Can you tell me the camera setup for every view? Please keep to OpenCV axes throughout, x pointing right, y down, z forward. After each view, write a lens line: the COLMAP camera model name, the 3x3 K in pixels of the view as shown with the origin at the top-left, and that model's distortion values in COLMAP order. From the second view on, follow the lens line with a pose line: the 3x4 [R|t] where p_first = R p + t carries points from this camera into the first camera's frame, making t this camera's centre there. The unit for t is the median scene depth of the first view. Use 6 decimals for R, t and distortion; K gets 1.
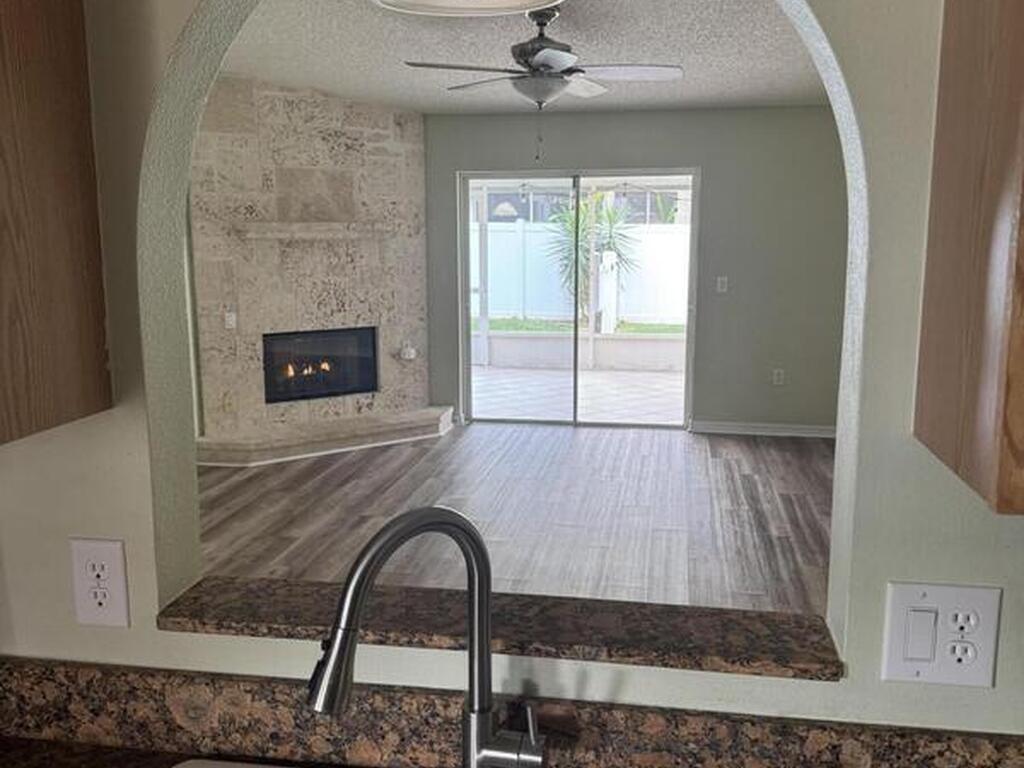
lens RADIAL K [[942.7, 0, 511.1], [0, 942.7, 390.1], [0, 0, 1]] dist [0.103248, -0.010247]
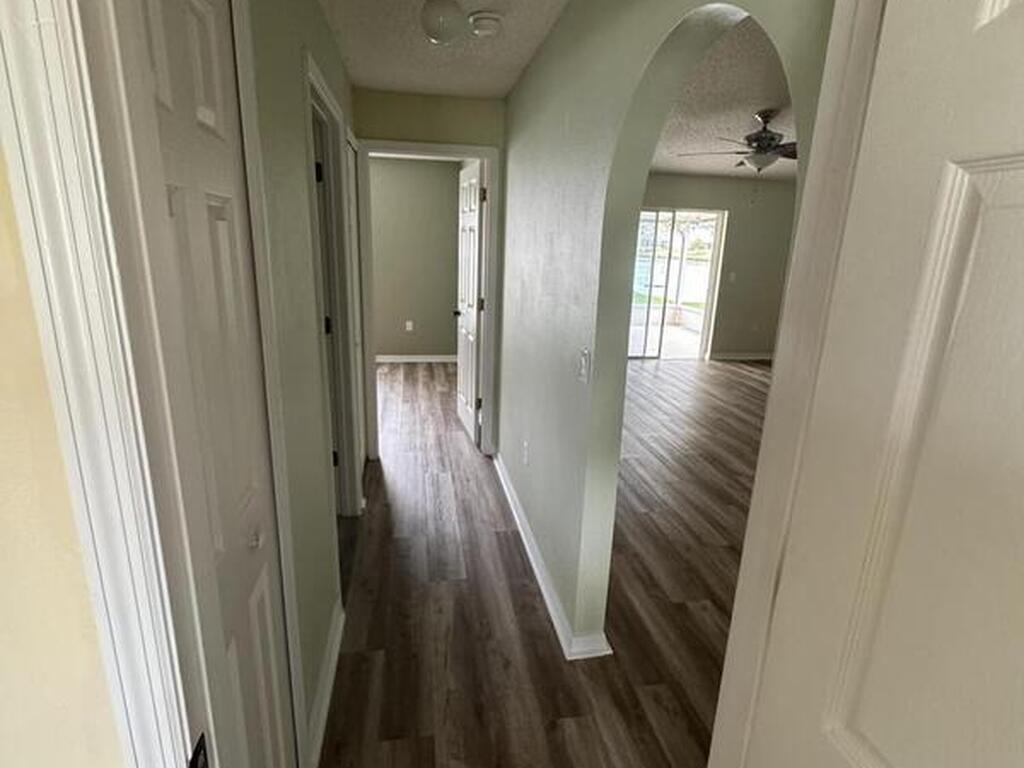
lens RADIAL K [[542.7, 0, 512.0], [0, 542.7, 384.0], [0, 0, 1]] dist [-0.015053, 0.000350]
pose [[0.941236, -0.055911, 0.333090, -0.542190], [0.024638, 0.994942, 0.097384, -0.020585], [-0.336850, -0.083455, 0.937852, 0.162785]]
